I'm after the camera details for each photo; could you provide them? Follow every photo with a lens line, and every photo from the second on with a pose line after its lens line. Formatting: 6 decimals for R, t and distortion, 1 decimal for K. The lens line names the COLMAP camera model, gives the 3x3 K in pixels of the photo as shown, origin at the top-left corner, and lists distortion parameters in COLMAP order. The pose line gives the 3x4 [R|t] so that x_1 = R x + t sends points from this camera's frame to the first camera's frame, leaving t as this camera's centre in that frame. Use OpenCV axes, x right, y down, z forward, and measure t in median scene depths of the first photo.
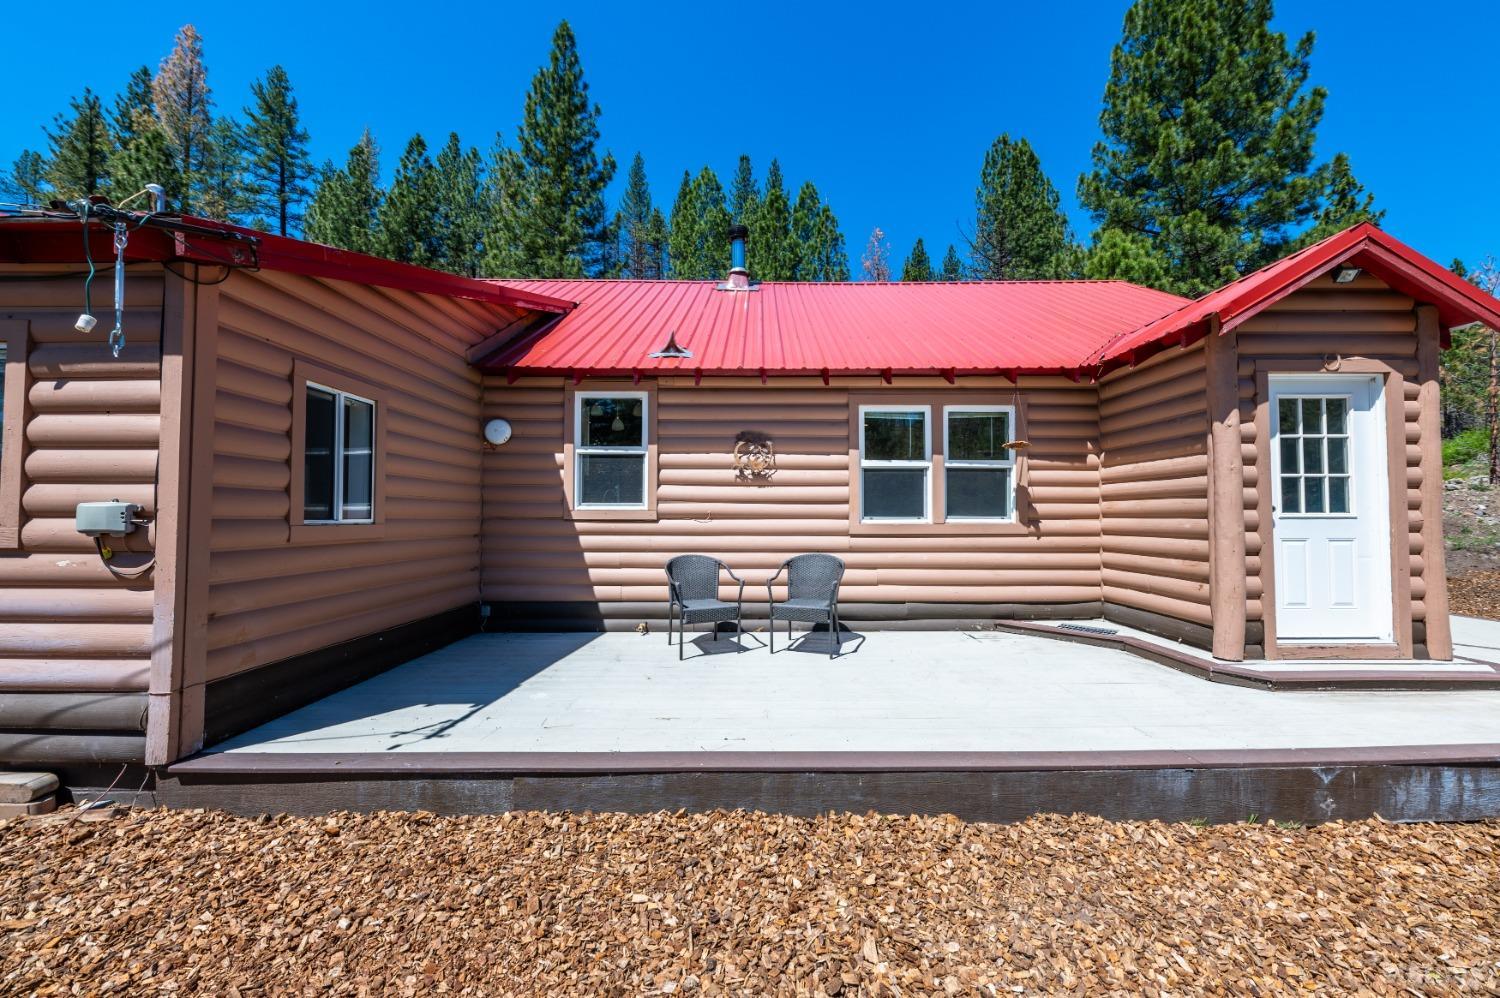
lens RADIAL K [[521.0, 0, 745.1], [0, 521.0, 500.3], [0, 0, 1]] dist [-0.000885, -0.000166]
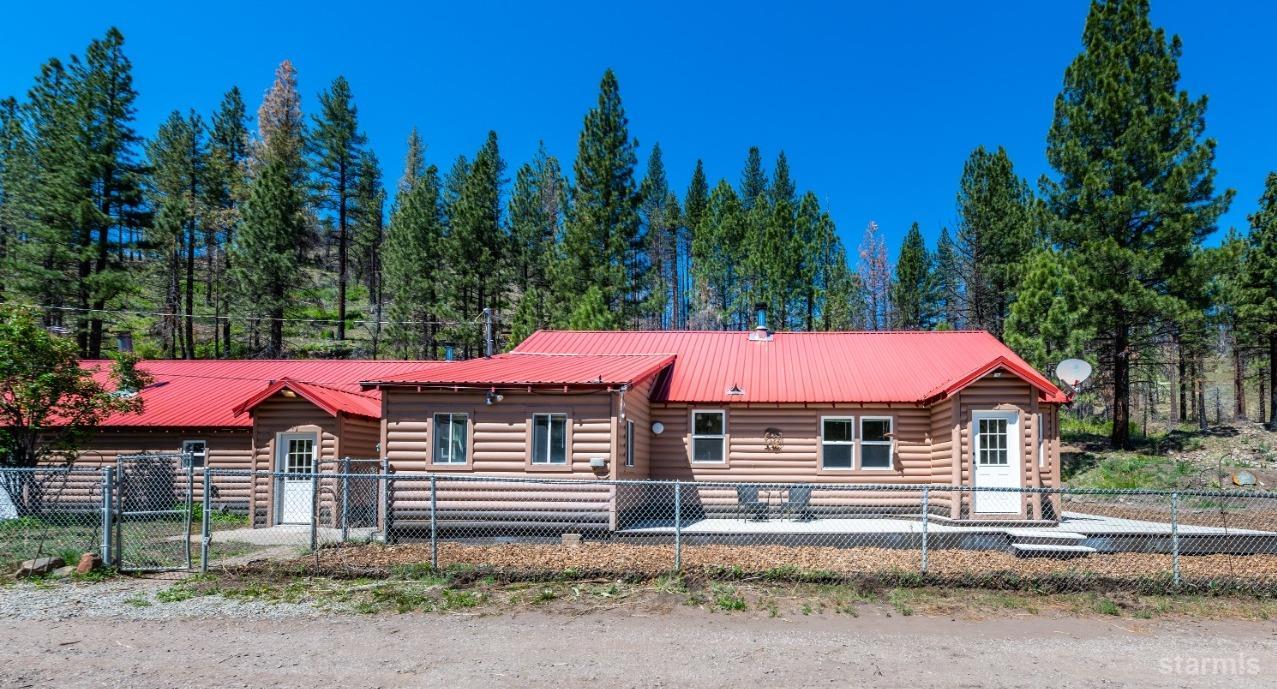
lens RADIAL K [[507.6, 0, 746.3], [0, 507.6, 458.3], [0, 0, 1]] dist [-0.001210, -0.000423]
pose [[0.999938, 0.001915, -0.011011, -0.015512], [-0.002034, 0.999940, -0.010806, 0.004030], [0.010990, 0.010828, 0.999881, -0.241963]]
